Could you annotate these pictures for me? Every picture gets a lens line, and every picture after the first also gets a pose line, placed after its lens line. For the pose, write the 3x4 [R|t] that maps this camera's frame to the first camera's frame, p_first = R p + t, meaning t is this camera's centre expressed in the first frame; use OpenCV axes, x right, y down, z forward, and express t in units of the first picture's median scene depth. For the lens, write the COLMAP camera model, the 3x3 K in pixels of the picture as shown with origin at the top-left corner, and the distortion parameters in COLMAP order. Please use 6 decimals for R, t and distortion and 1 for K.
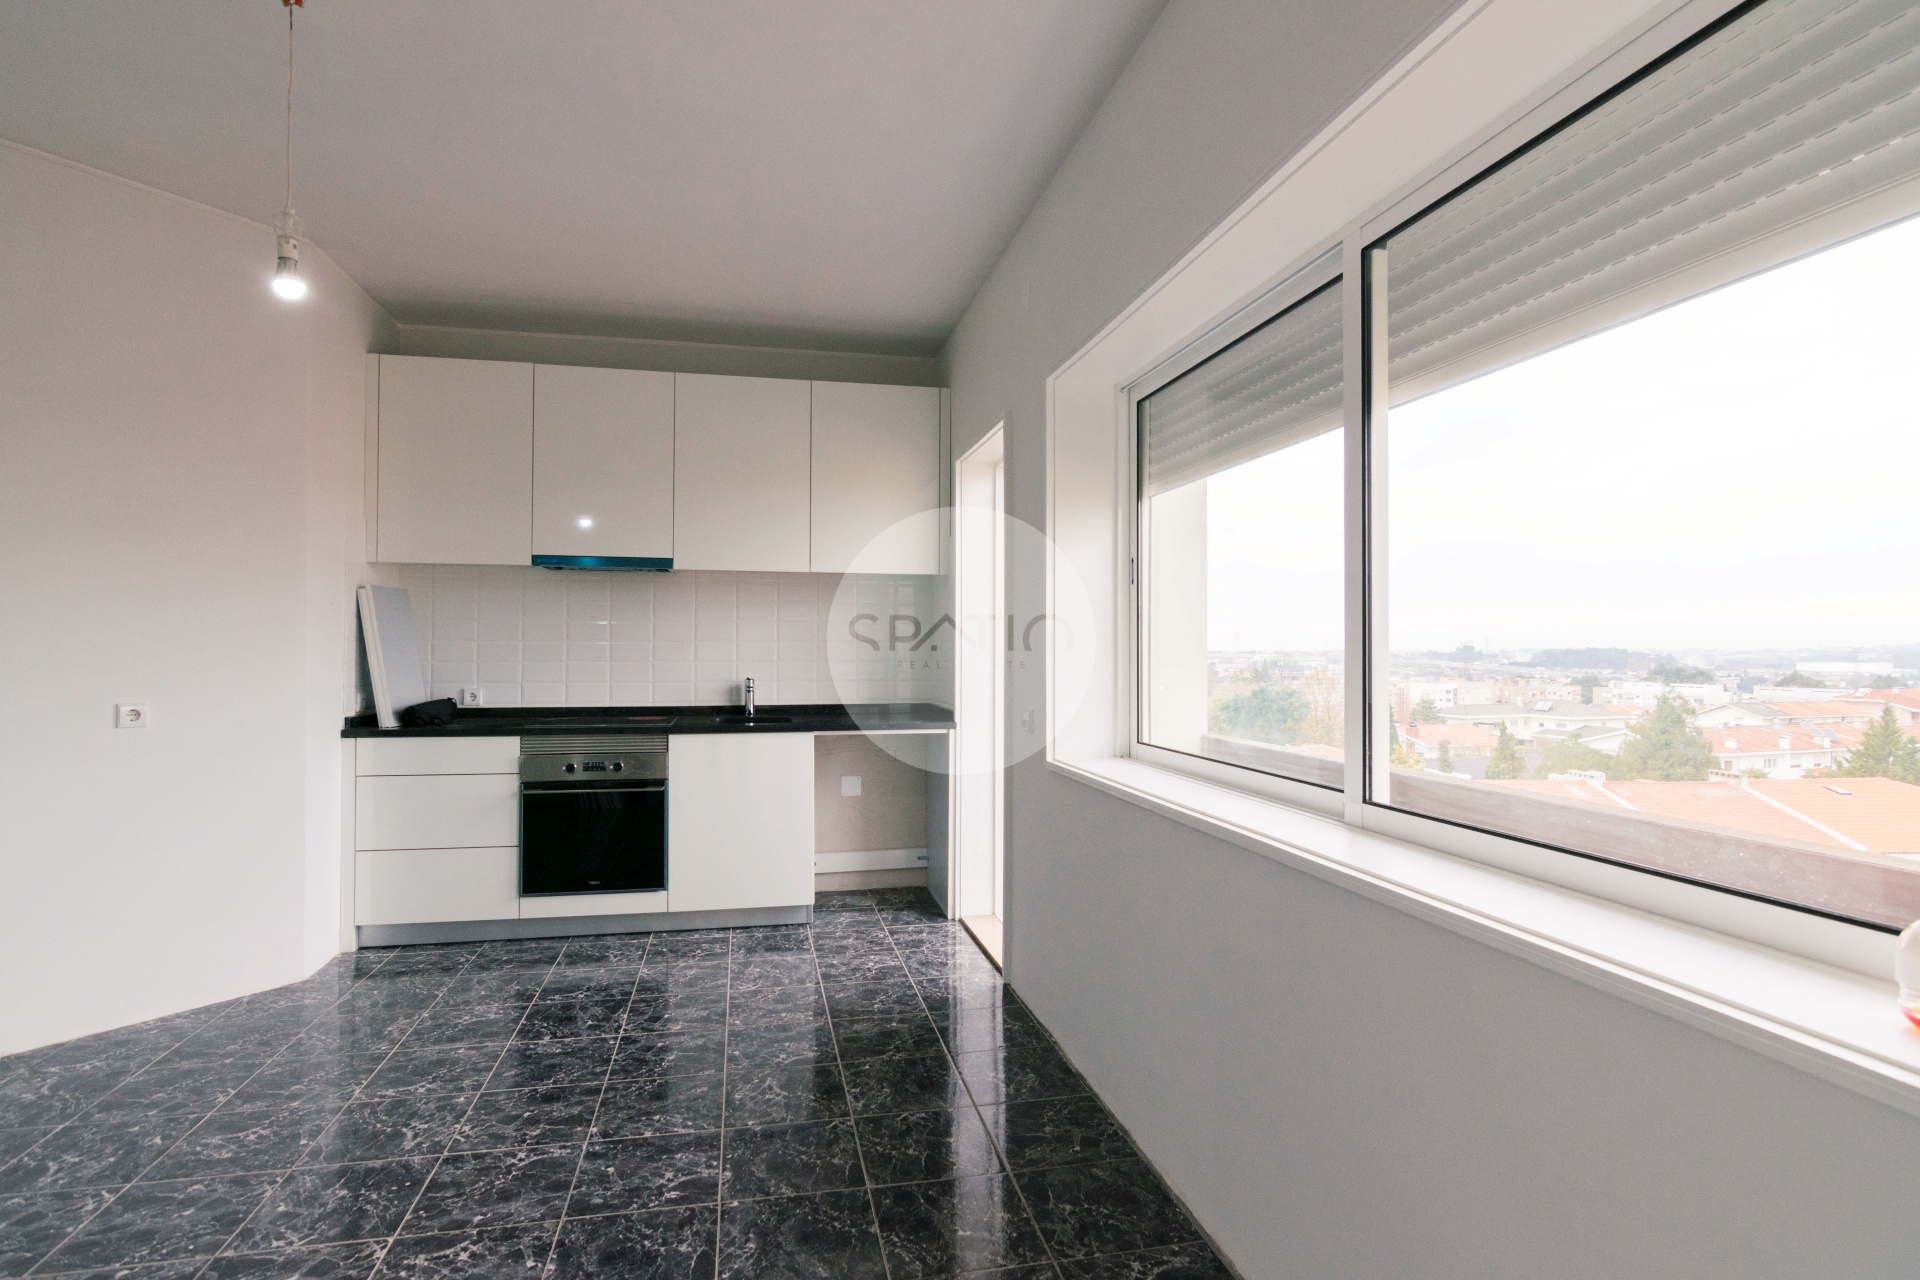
lens RADIAL K [[947.3, 0, 924.2], [0, 947.3, 638.7], [0, 0, 1]] dist [-0.000597, 0.000686]
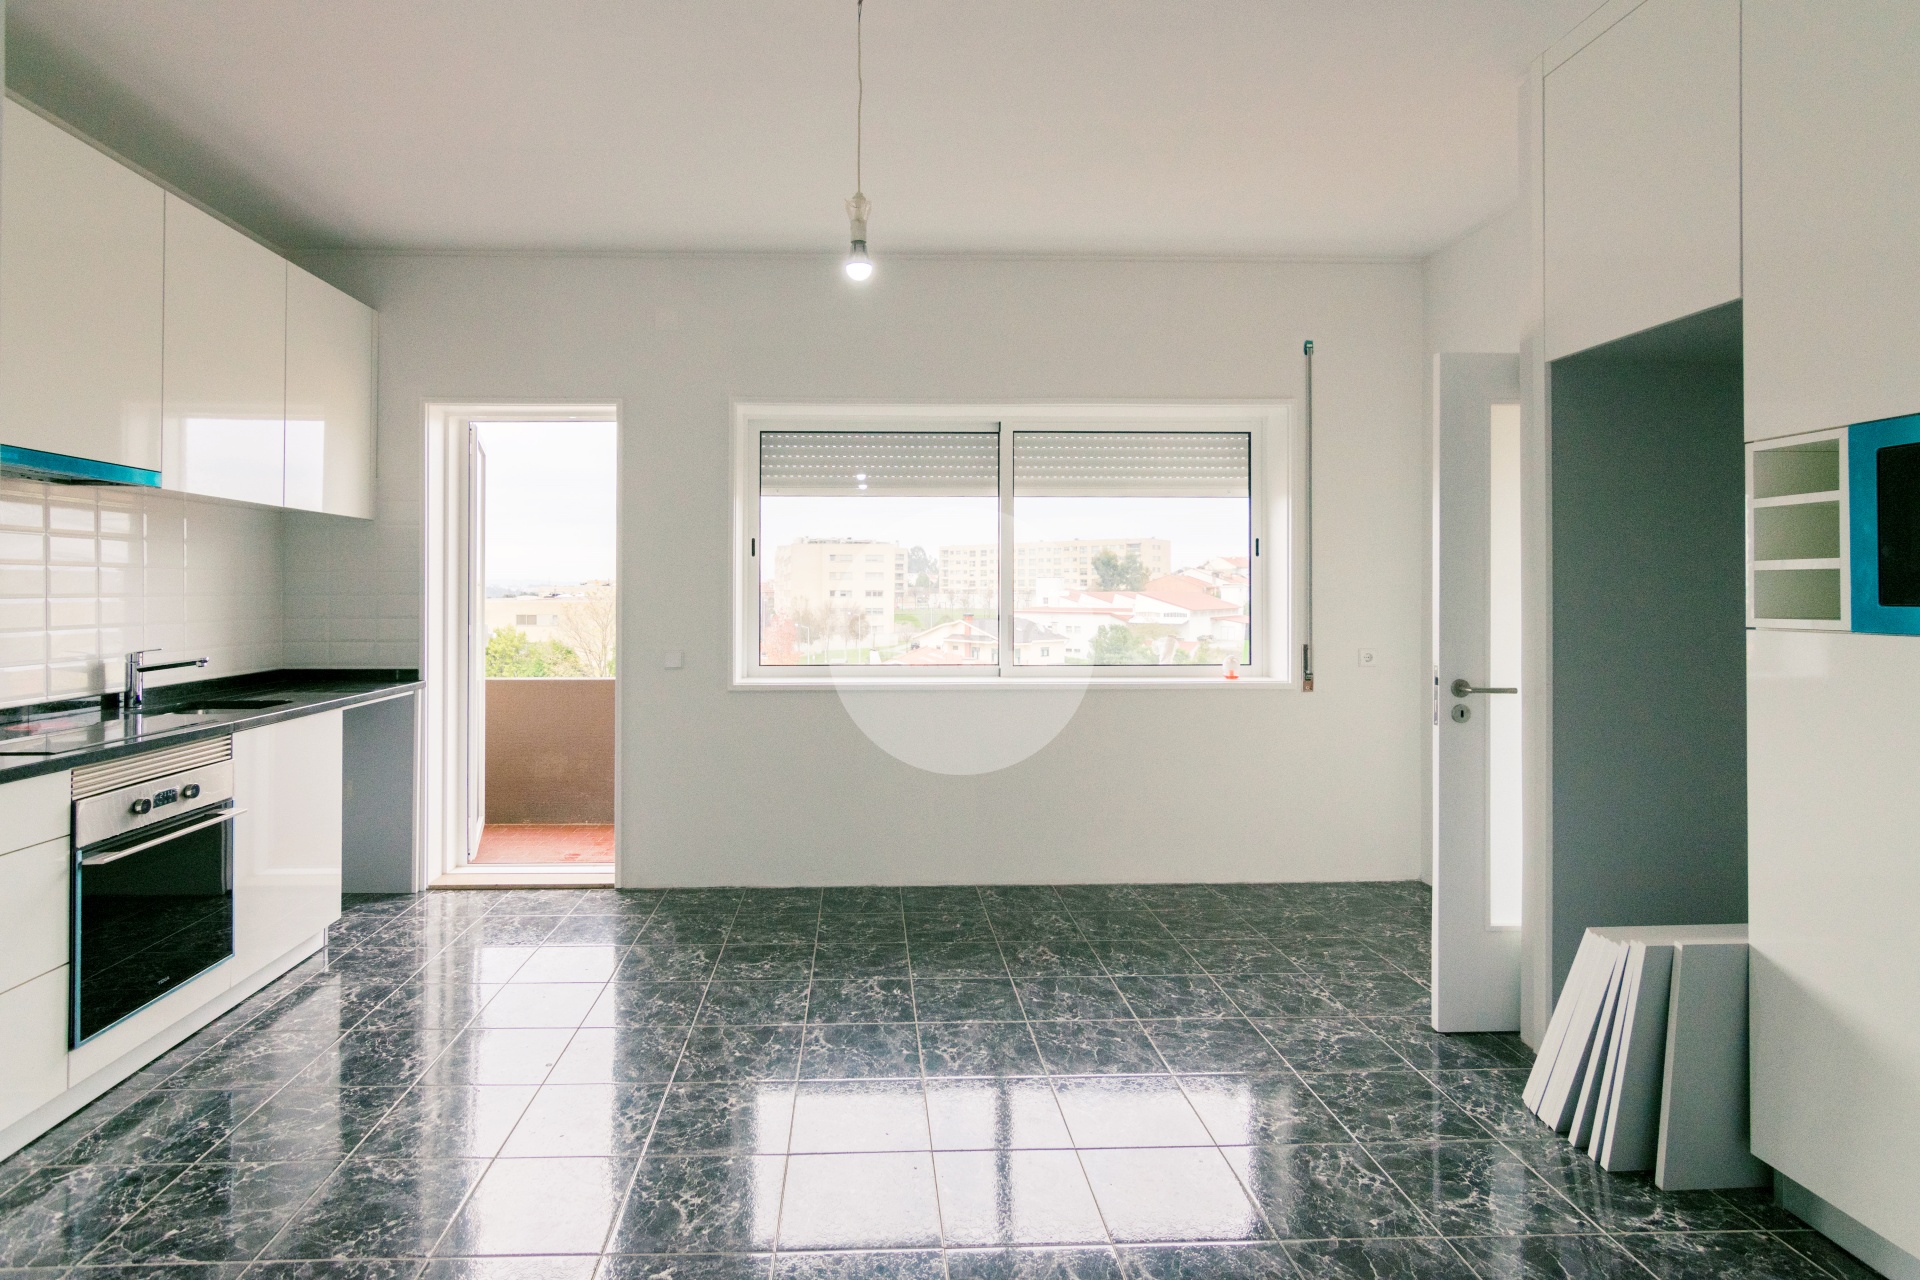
lens RADIAL K [[974.1, 0, 894.8], [0, 974.1, 587.9], [0, 0, 1]] dist [0.001905, 0.000422]
pose [[0.157891, -0.000095, 0.987457, -1.063700], [-0.011504, 0.999932, 0.001936, -0.014803], [-0.987390, -0.011666, 0.157879, 0.482606]]
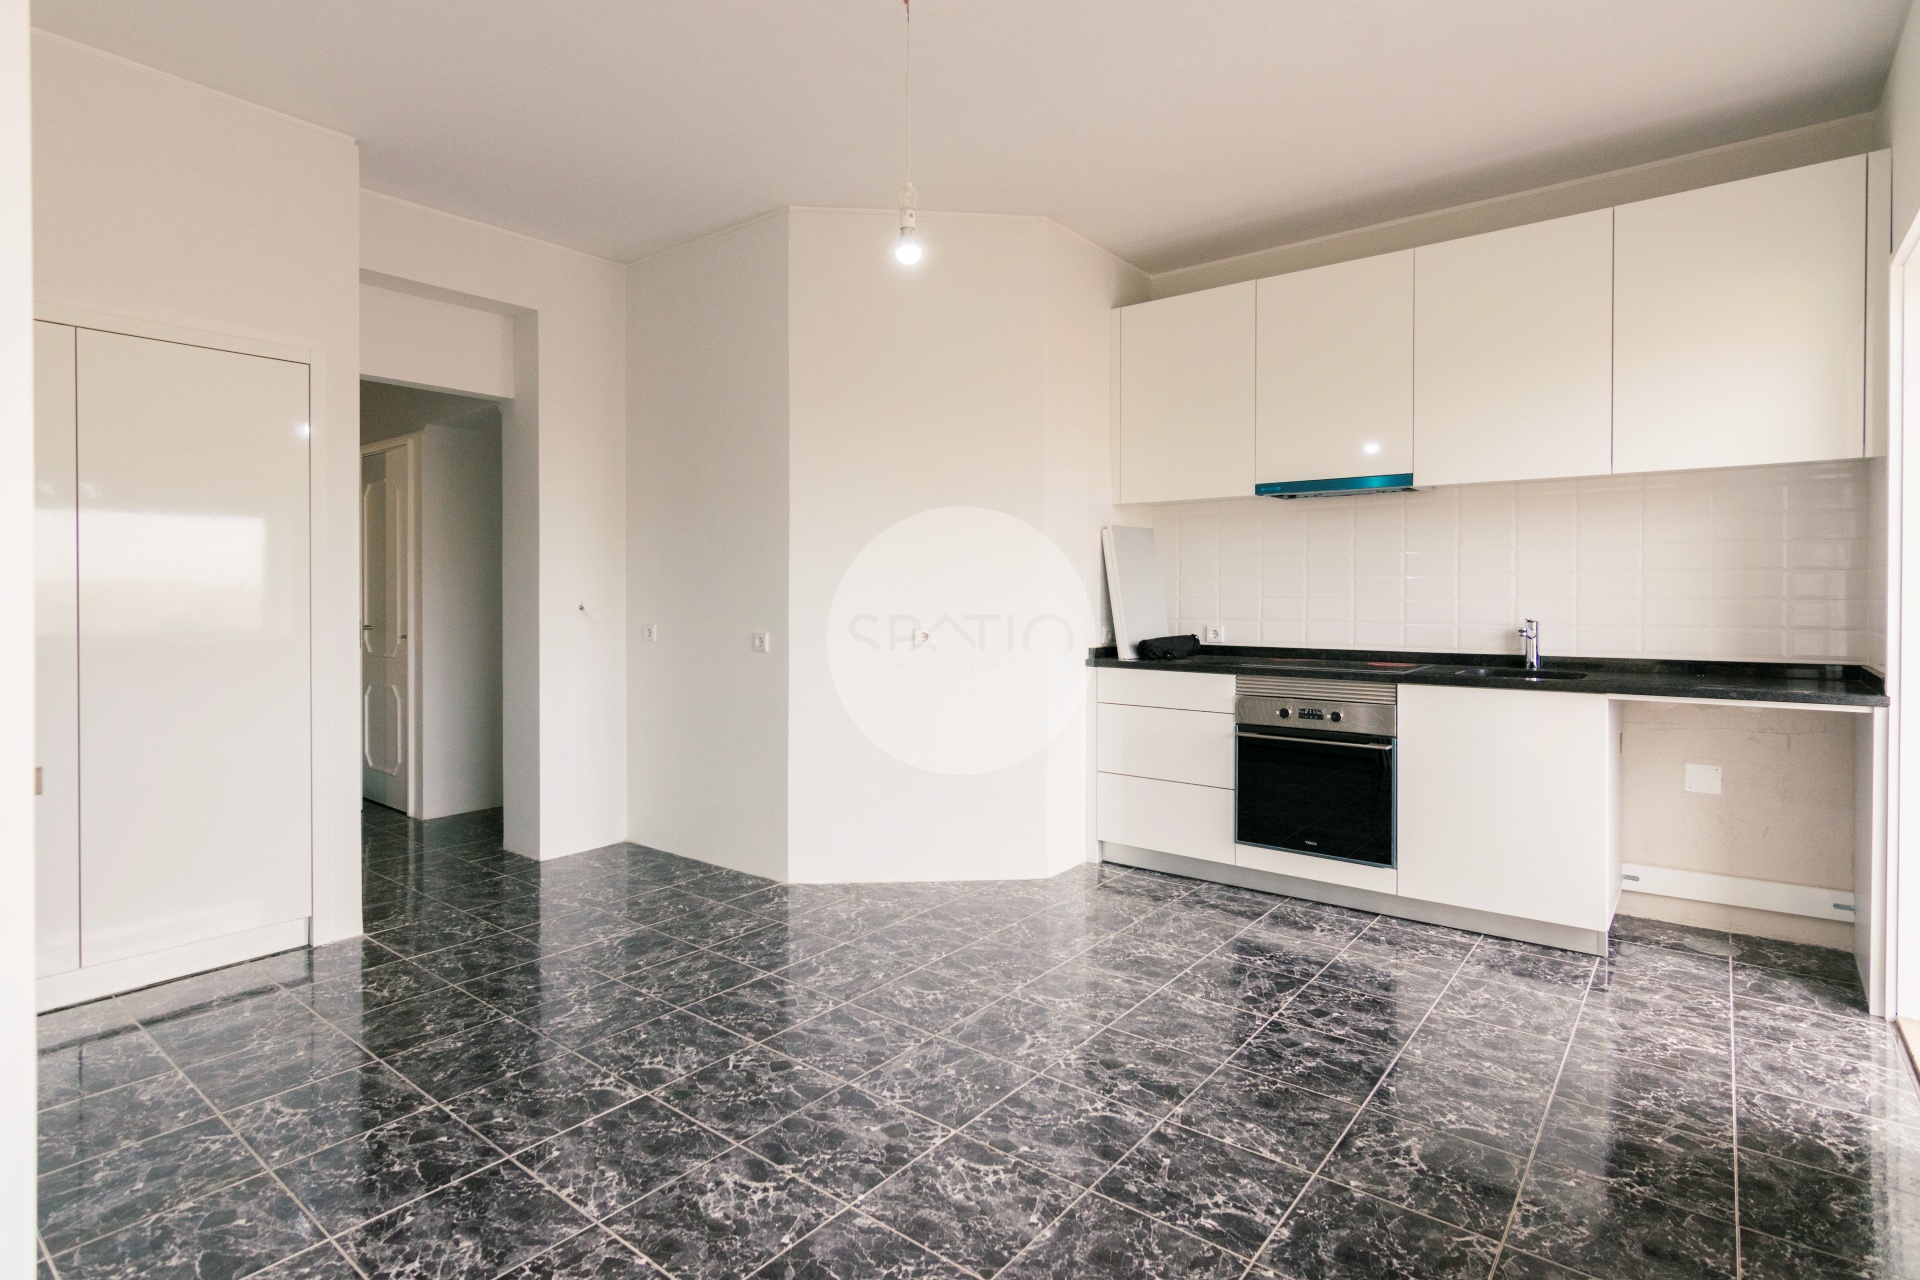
lens RADIAL K [[958.9, 0, 948.3], [0, 958.9, 605.1], [0, 0, 1]] dist [-0.003024, 0.001103]
pose [[0.647871, 0.003697, -0.761741, 0.139351], [0.010196, 0.999857, 0.013524, 0.019326], [0.761681, -0.016529, 0.647741, 0.180398]]
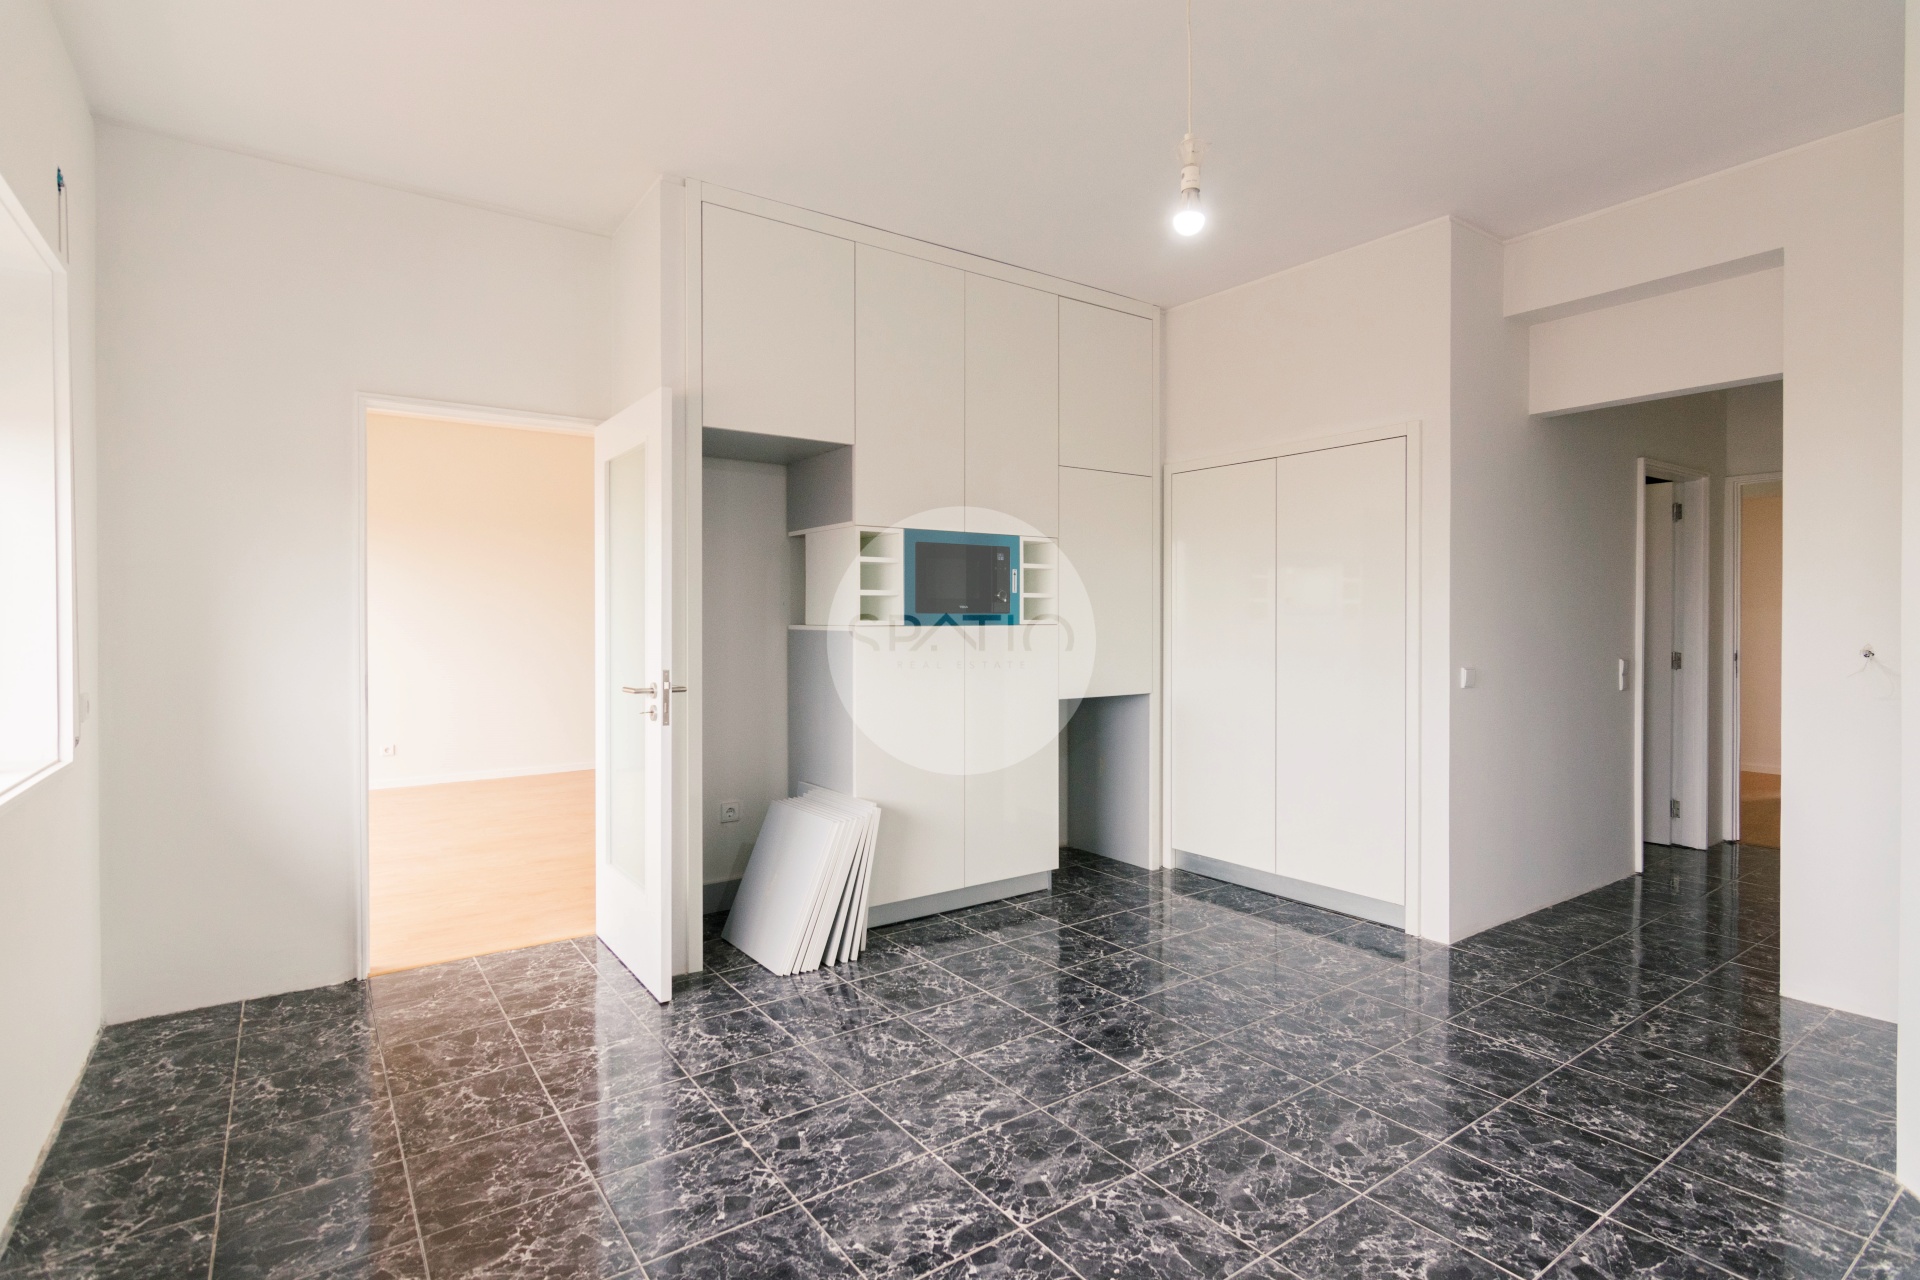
lens RADIAL K [[939.0, 0, 949.1], [0, 939.0, 622.8], [0, 0, 1]] dist [-0.001586, 0.000055]
pose [[-0.911665, -0.001495, -0.410931, -0.056345], [0.002895, 0.999945, -0.010059, 0.014638], [0.410923, -0.010360, -0.911611, 1.061176]]
